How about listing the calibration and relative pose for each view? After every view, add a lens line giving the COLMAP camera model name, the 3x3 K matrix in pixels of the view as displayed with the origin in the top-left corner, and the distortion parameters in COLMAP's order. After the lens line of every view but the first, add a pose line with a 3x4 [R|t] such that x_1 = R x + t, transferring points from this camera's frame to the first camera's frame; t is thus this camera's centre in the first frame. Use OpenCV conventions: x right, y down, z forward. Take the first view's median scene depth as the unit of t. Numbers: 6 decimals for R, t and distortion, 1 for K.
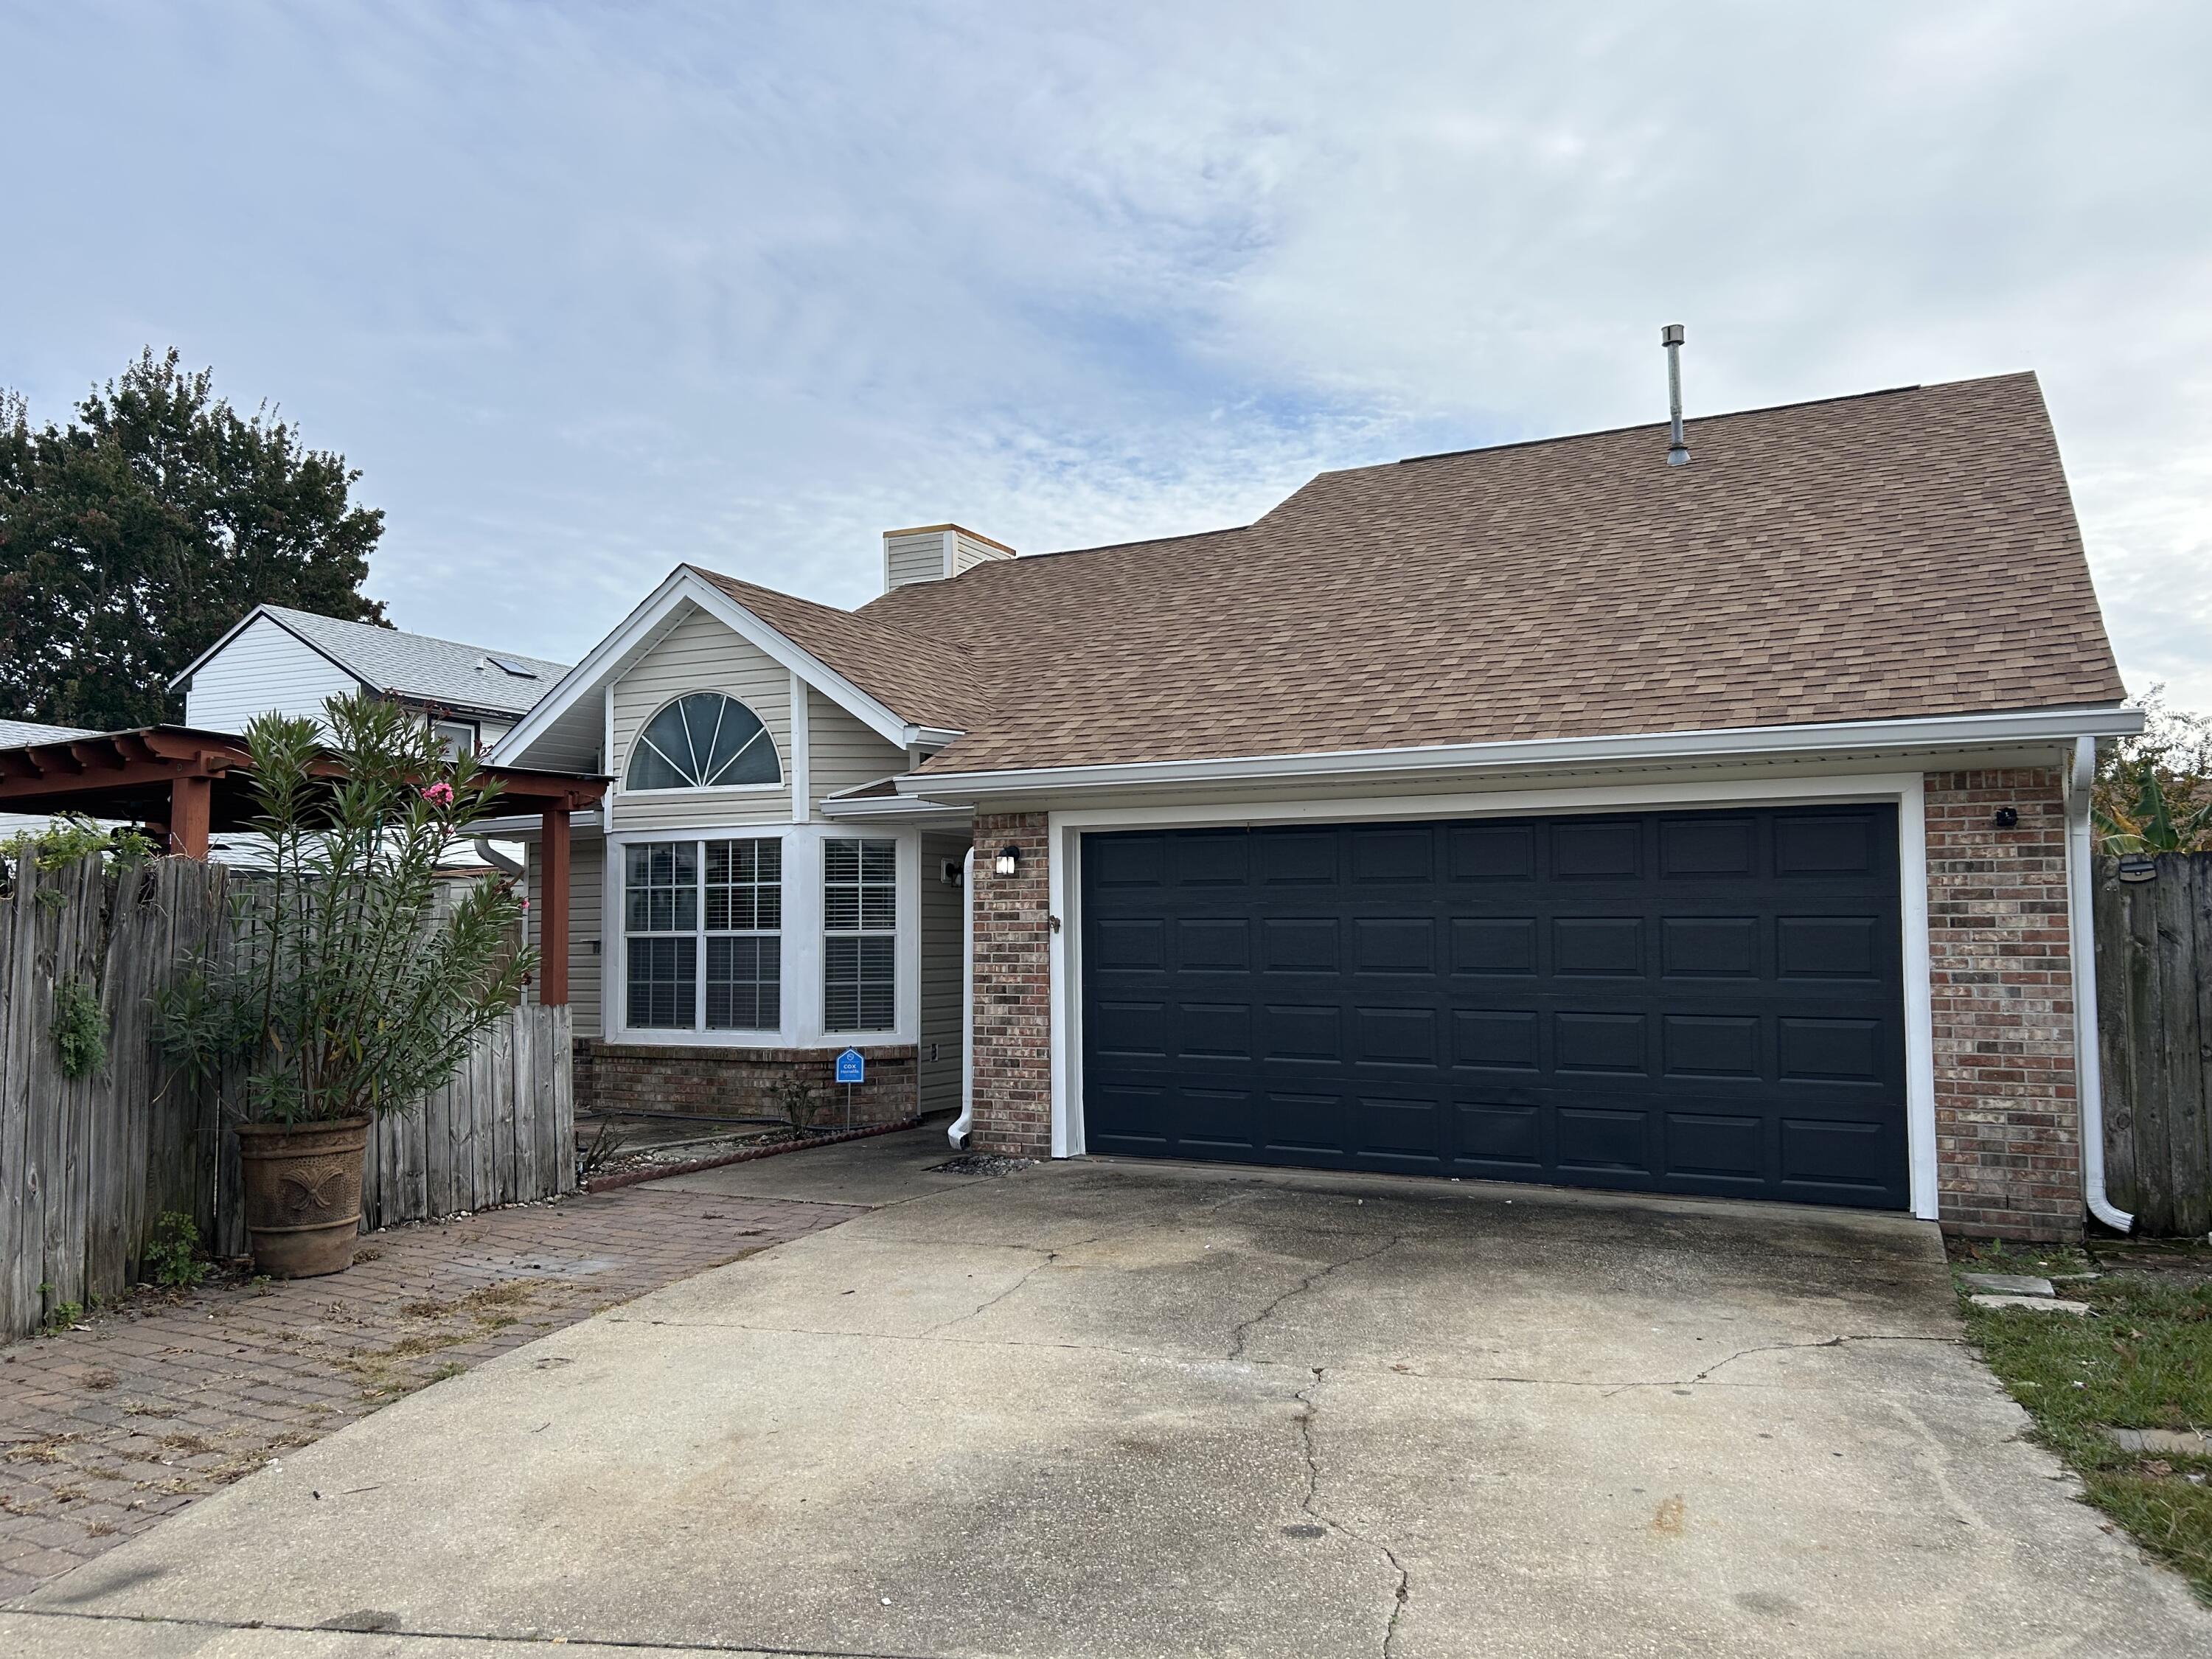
lens RADIAL K [[1709.6, 0, 1106.0], [0, 1709.6, 829.5], [0, 0, 1]] dist [0.188841, -0.273689]
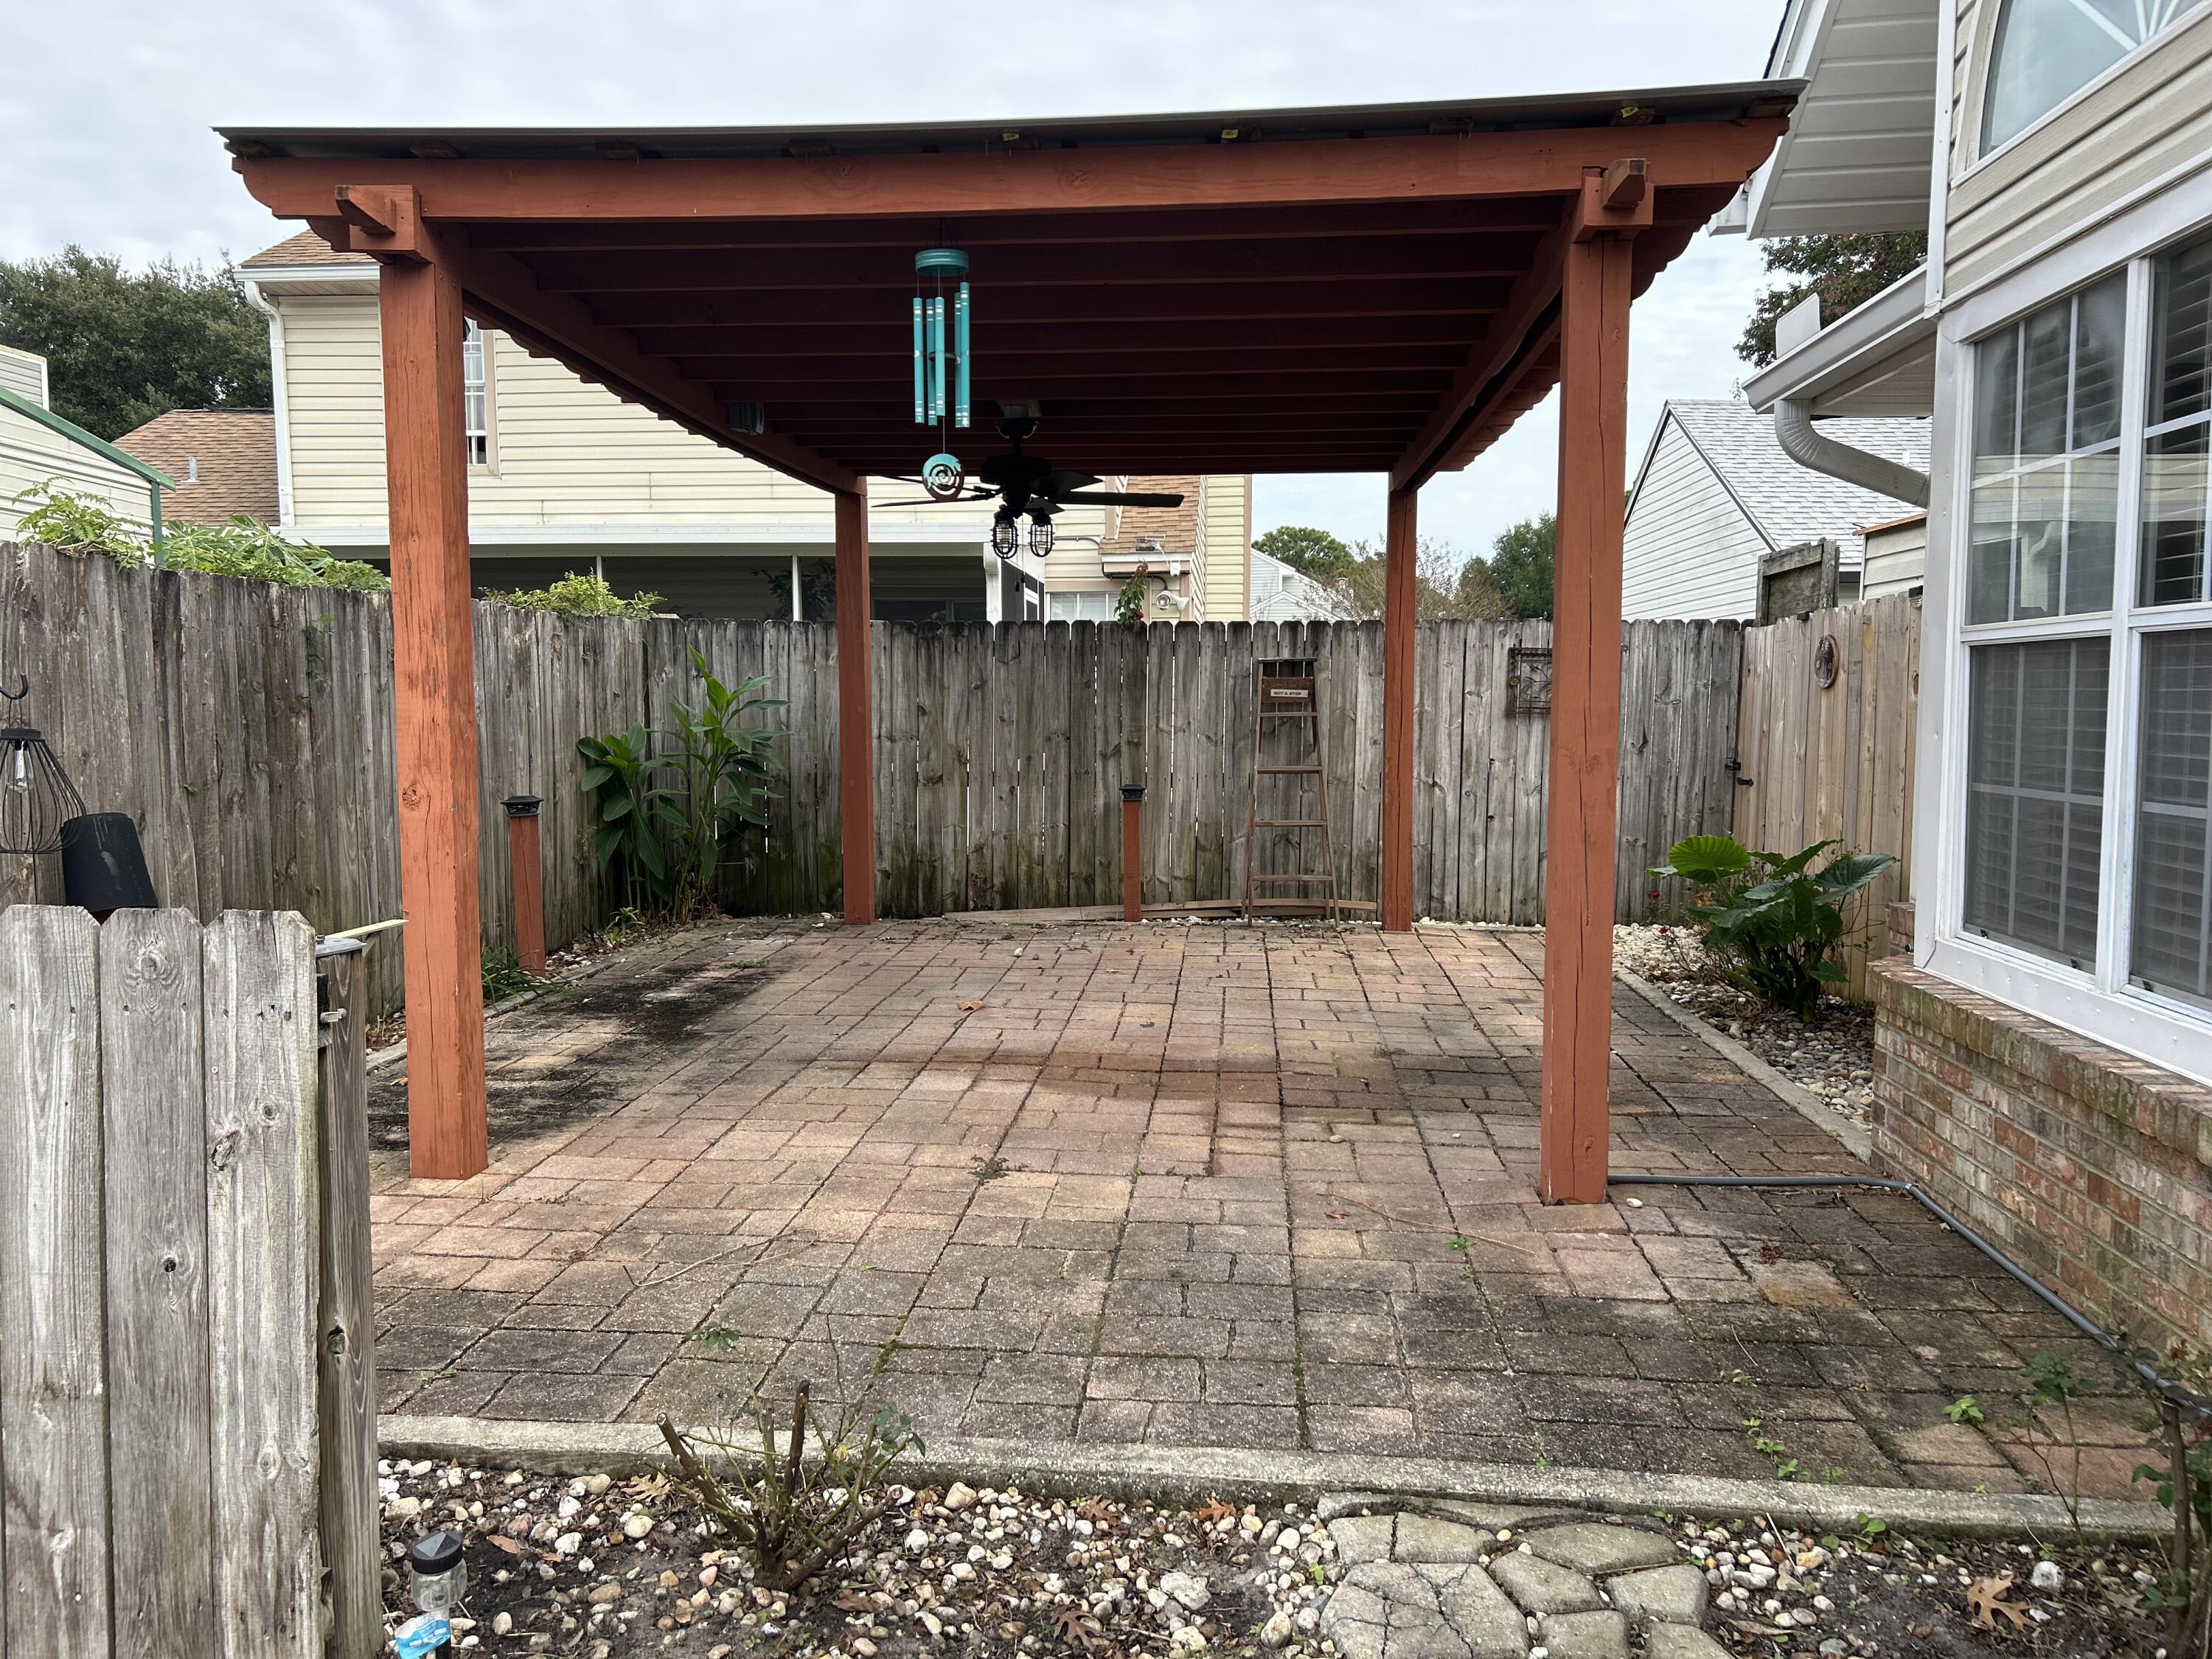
lens RADIAL K [[1709.6, 0, 1106.0], [0, 1709.6, 829.5], [0, 0, 1]] dist [0.188841, -0.273689]
pose [[0.392806, 0.068169, -0.917091, -0.046593], [0.063650, 0.992842, 0.101062, 0.054966], [0.917416, -0.098071, 0.385655, 0.751811]]
